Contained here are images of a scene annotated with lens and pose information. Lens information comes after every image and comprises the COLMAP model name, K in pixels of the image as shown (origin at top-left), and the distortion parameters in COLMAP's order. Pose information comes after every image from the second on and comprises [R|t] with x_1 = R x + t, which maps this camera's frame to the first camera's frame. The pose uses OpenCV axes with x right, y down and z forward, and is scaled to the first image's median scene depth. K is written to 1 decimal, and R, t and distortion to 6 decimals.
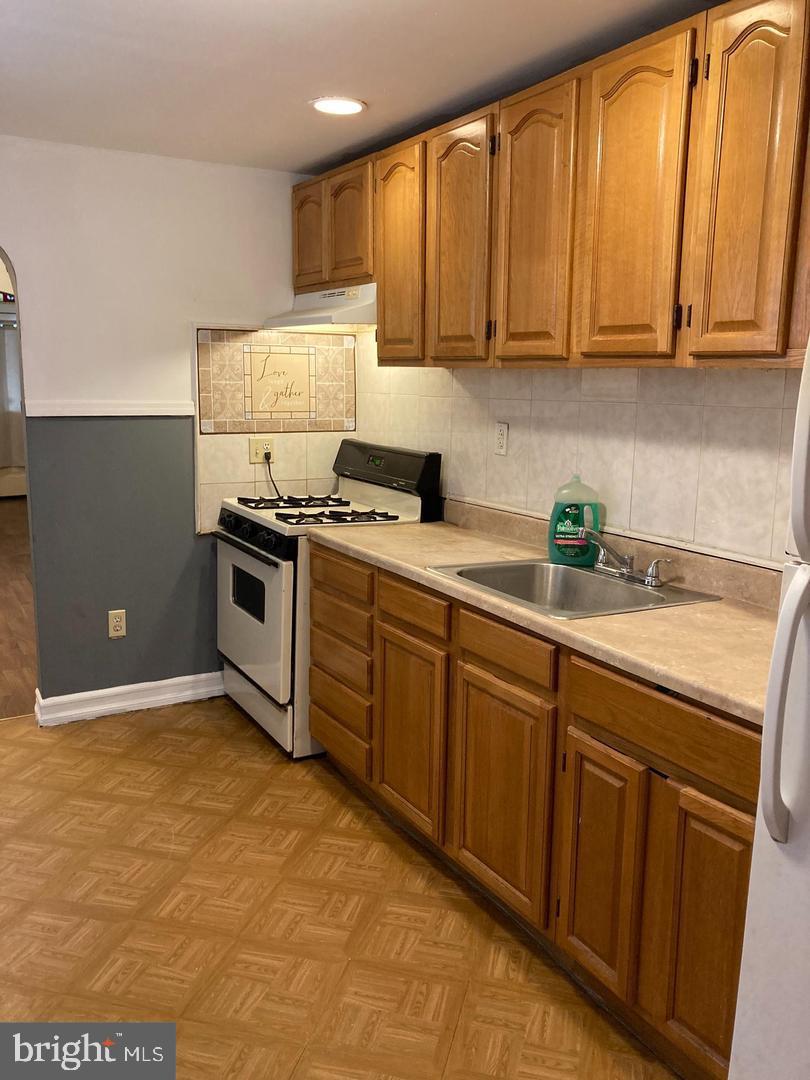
lens RADIAL K [[884.2, 0, 405.0], [0, 884.2, 540.0], [0, 0, 1]] dist [0.005122, -0.000904]
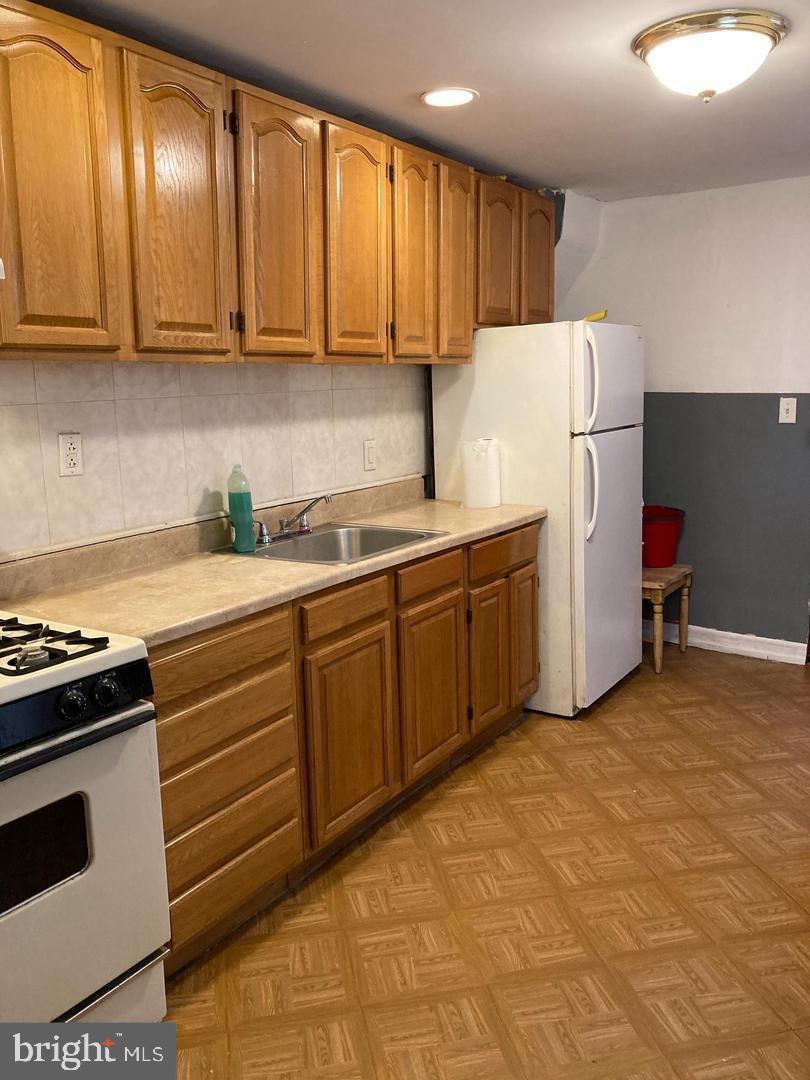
lens RADIAL K [[895.3, 0, 406.7], [0, 895.3, 545.2], [0, 0, 1]] dist [0.006741, 0.001851]
pose [[-0.452488, -0.176803, 0.874068, -0.895941], [0.168287, 0.945609, 0.278393, -0.260466], [-0.875748, 0.273064, -0.398123, 1.349082]]
